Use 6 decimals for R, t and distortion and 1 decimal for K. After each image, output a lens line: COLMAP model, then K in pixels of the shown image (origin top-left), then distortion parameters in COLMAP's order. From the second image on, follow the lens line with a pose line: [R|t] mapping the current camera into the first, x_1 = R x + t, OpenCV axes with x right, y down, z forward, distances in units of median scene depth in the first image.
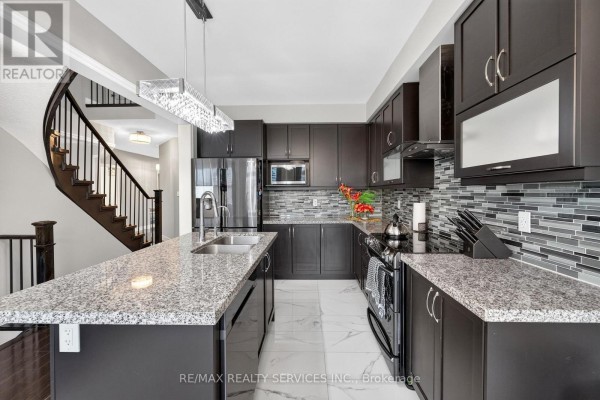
lens RADIAL K [[240.5, 0, 303.8], [0, 240.5, 191.9], [0, 0, 1]] dist [-0.013715, -0.000078]
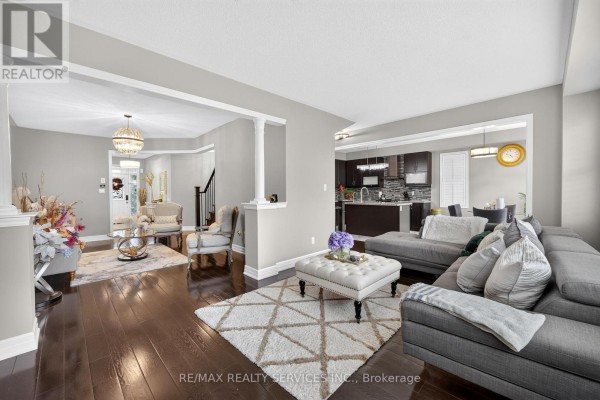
lens RADIAL K [[240.5, 0, 301.6], [0, 240.5, 197.2], [0, 0, 1]] dist [-0.013715, -0.000078]
pose [[0.707973, -0.021111, 0.705924, -4.676752], [0.009230, 0.999744, 0.020641, 0.070720], [-0.706179, -0.008098, 0.707987, -1.089000]]
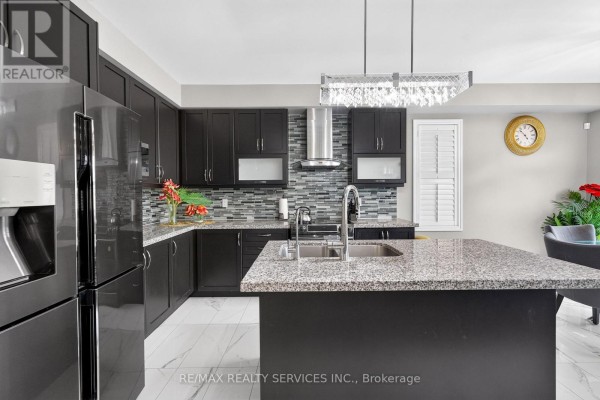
lens RADIAL K [[240.5, 0, 300.6], [0, 240.5, 197.0], [0, 0, 1]] dist [-0.013715, -0.000078]
pose [[-0.010236, -0.015301, 0.999831, -1.516972], [0.006489, 0.999861, 0.015368, 0.025807], [-0.999927, 0.006645, -0.010135, 1.557160]]
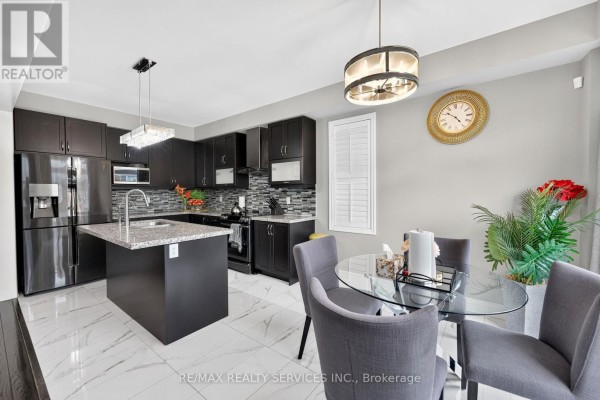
lens RADIAL K [[240.5, 0, 302.8], [0, 240.5, 195.1], [0, 0, 1]] dist [-0.013715, -0.000078]
pose [[0.587326, -0.007823, 0.809312, -1.300216], [0.001198, 0.999961, 0.008796, 0.030521], [-0.809349, -0.004196, 0.587313, -0.846068]]
